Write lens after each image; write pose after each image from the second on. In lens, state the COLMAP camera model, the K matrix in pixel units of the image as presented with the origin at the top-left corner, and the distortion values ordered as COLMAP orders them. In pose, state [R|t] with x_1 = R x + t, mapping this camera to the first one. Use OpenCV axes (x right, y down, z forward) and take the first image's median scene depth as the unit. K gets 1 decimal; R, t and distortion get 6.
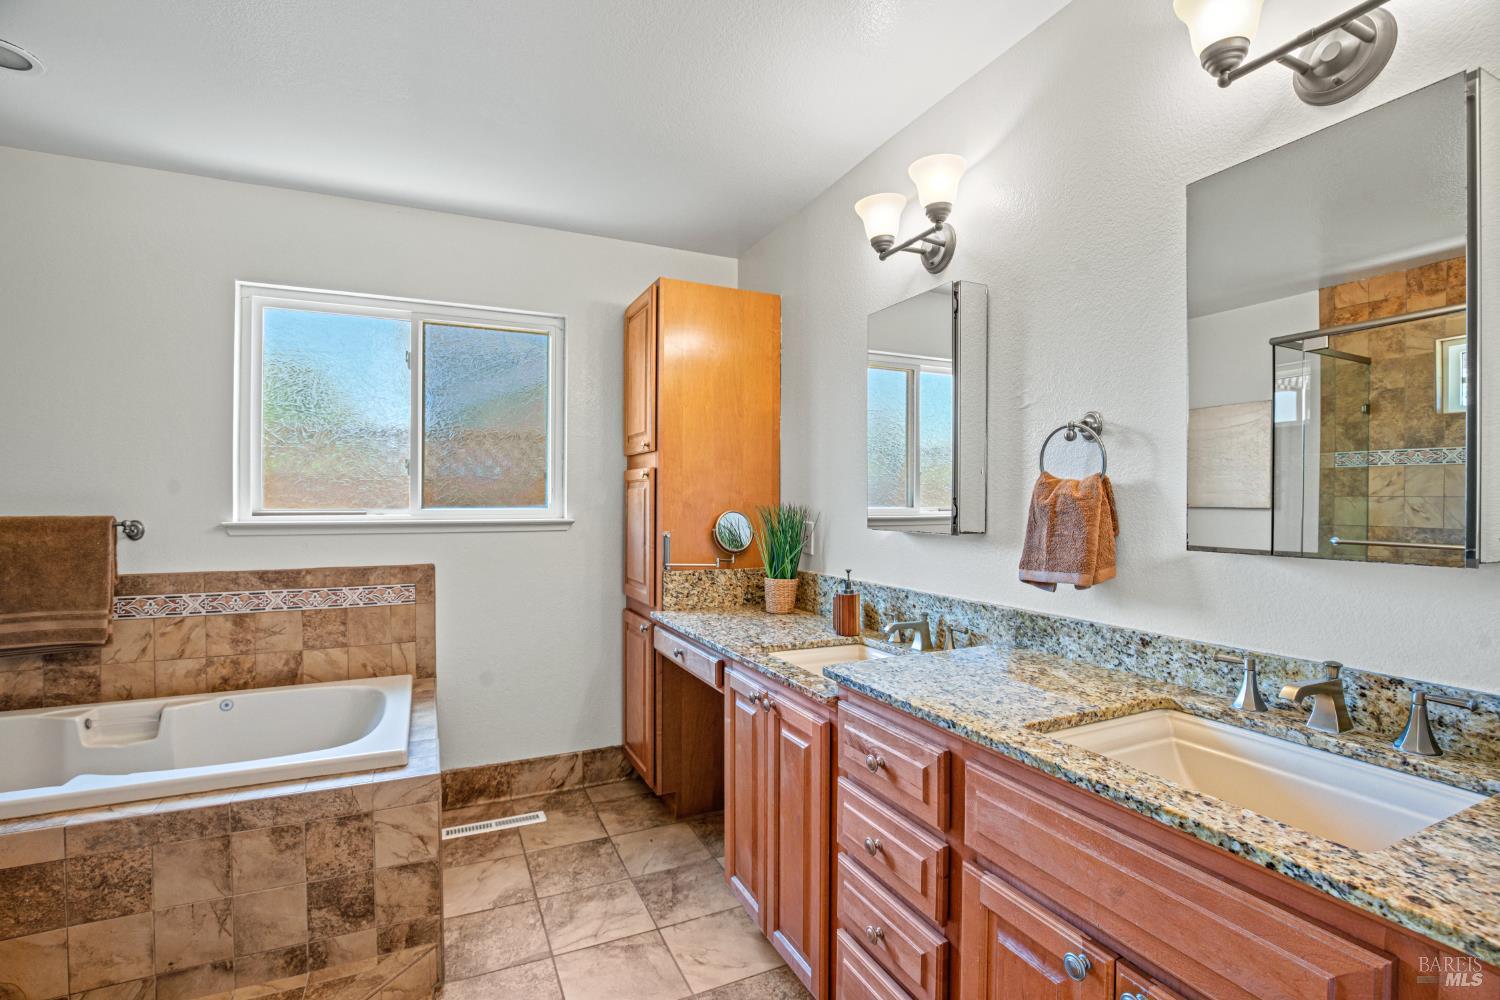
lens RADIAL K [[678.6, 0, 752.4], [0, 678.6, 514.6], [0, 0, 1]] dist [-0.049801, 0.010255]
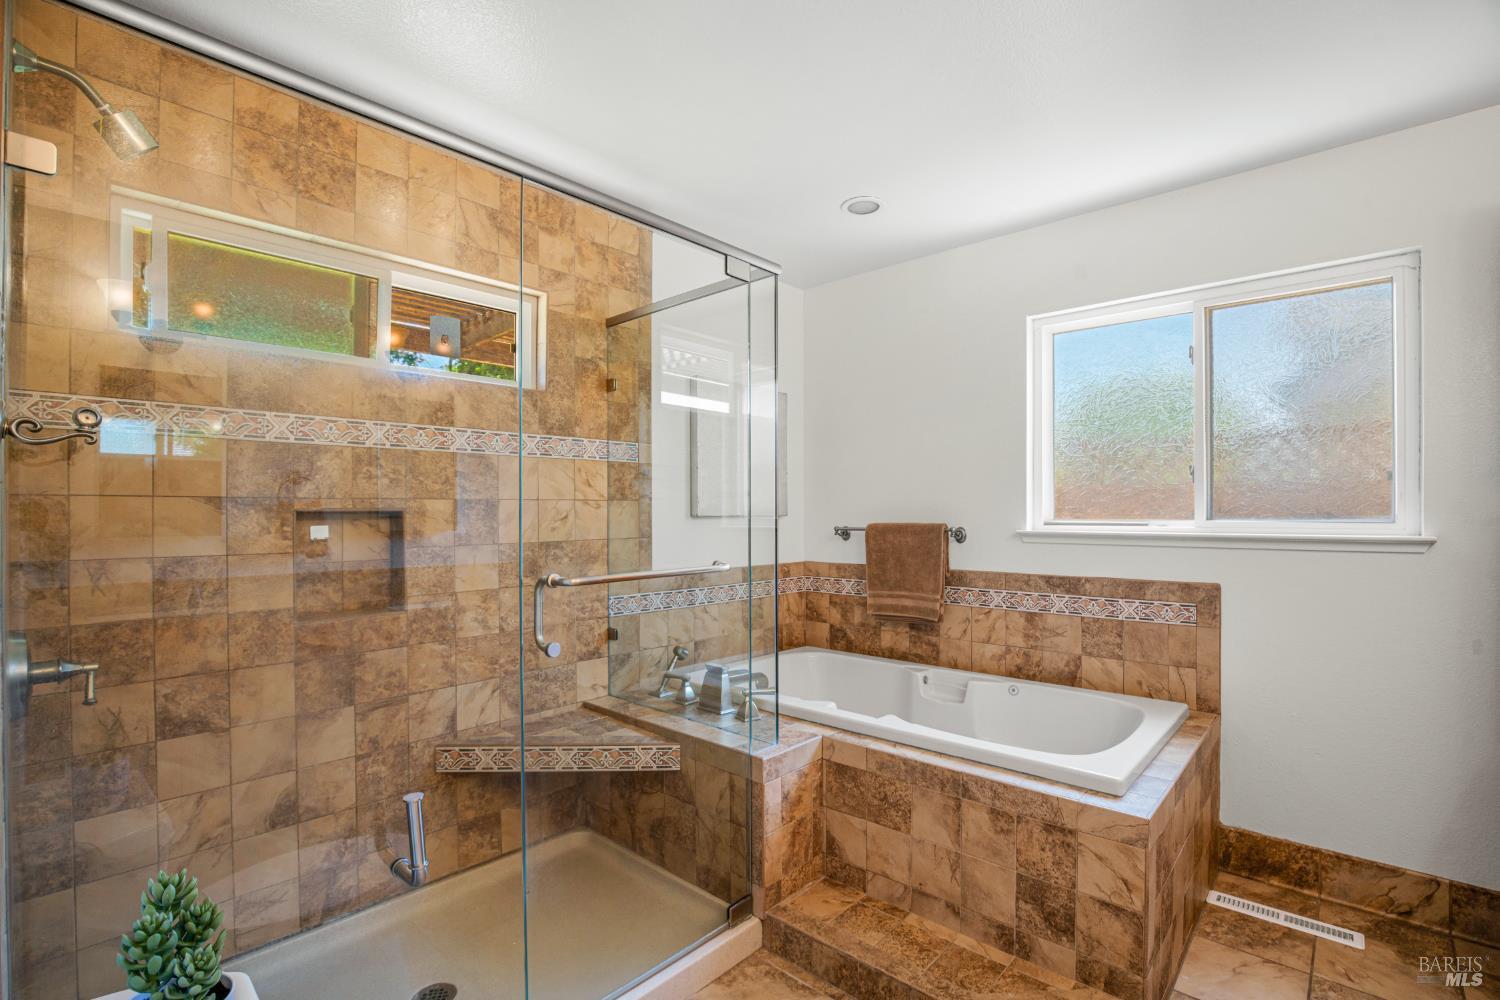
lens RADIAL K [[678.6, 0, 752.4], [0, 678.6, 514.6], [0, 0, 1]] dist [-0.049801, 0.010255]
pose [[0.381145, 0.001478, -0.924514, 0.105917], [-0.015952, 0.999860, -0.004978, -0.002601], [0.924378, 0.016645, 0.381116, 0.131222]]
